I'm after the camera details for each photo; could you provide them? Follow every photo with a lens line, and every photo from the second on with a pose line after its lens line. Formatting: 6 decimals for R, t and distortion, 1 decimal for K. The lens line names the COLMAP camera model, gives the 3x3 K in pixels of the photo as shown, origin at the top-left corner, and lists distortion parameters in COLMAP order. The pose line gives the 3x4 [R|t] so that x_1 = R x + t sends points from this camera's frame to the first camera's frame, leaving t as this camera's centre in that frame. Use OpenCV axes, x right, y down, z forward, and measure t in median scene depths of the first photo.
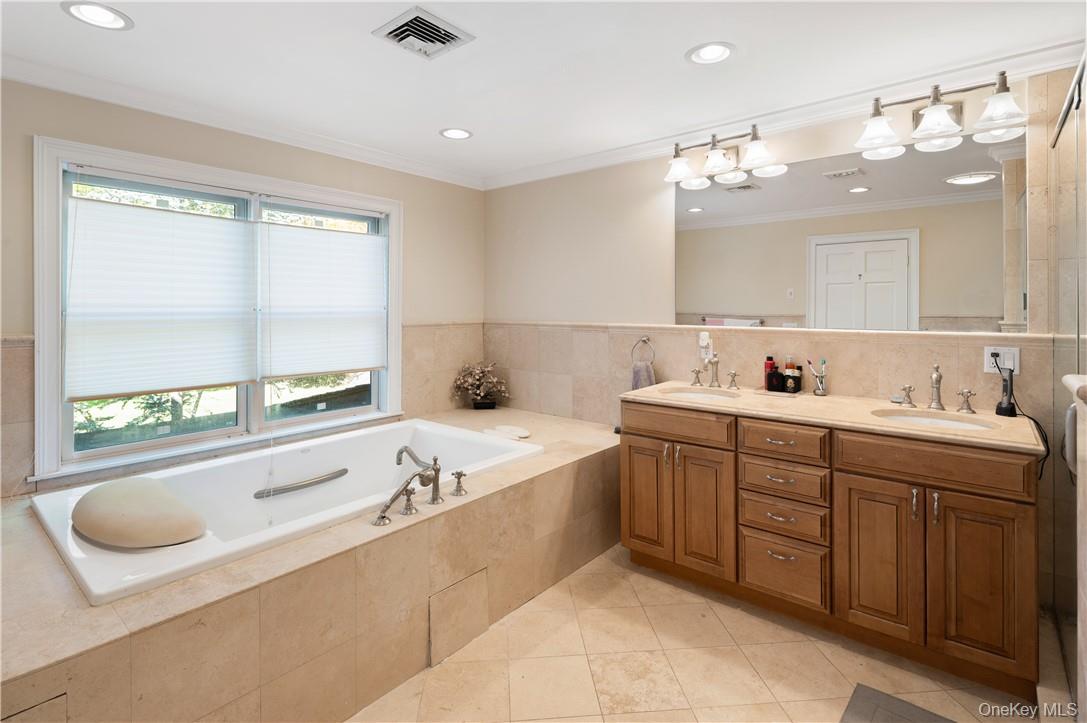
lens RADIAL K [[526.4, 0, 556.8], [0, 526.4, 304.1], [0, 0, 1]] dist [-0.001225, -0.001678]
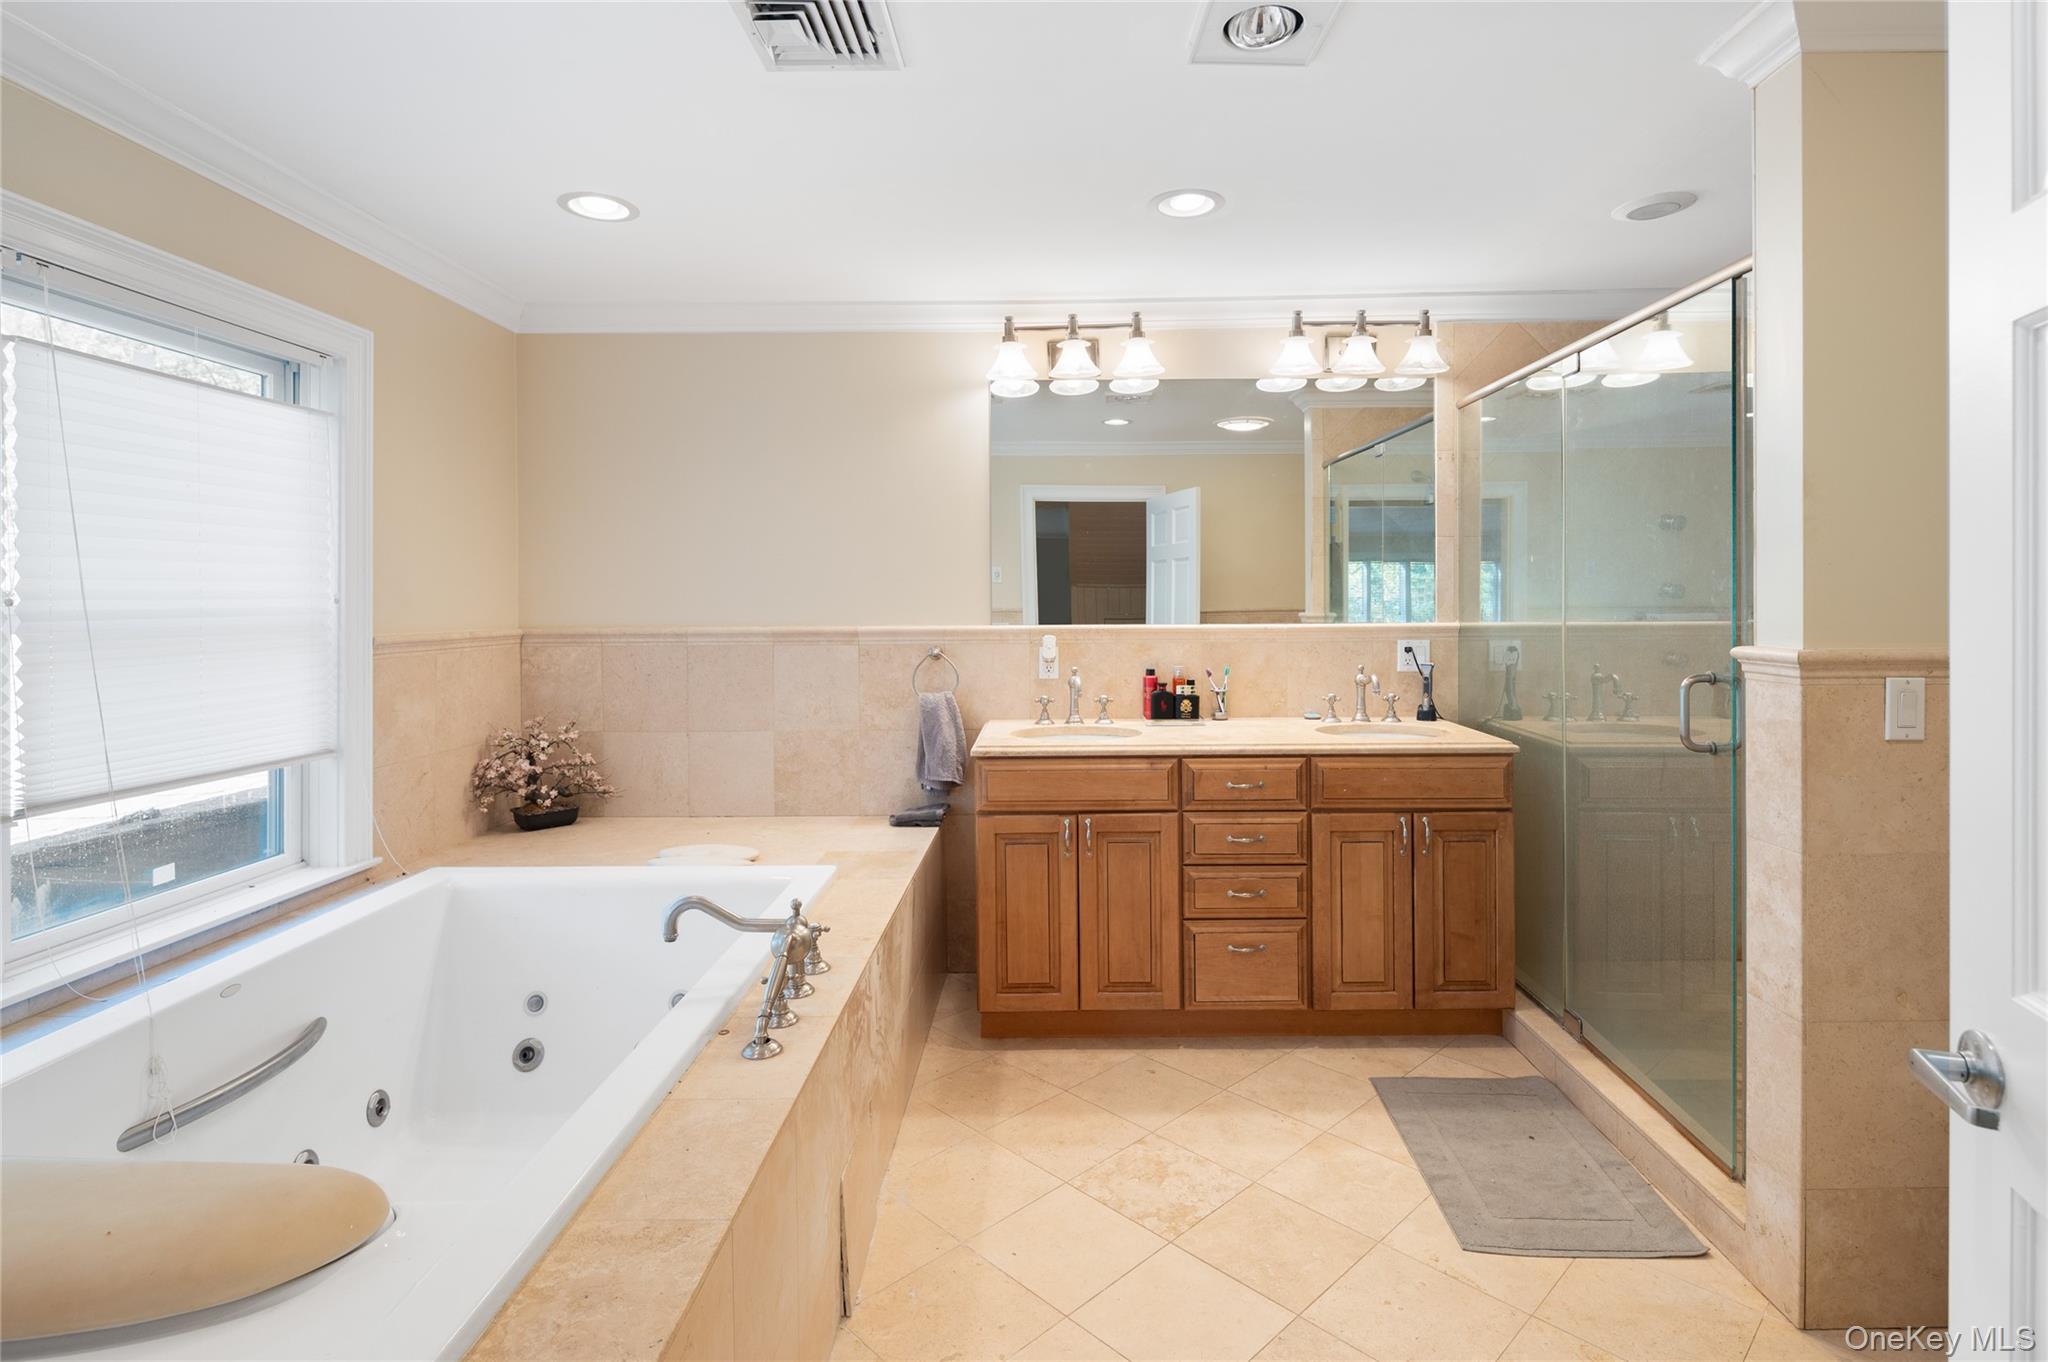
lens RADIAL K [[991.8, 0, 1070.9], [0, 991.8, 604.2], [0, 0, 1]] dist [-0.001225, -0.001678]
pose [[0.774149, -0.007492, 0.632959, -0.502741], [0.004546, 0.999970, 0.006276, 0.011356], [-0.632987, -0.001981, 0.774160, 0.112825]]
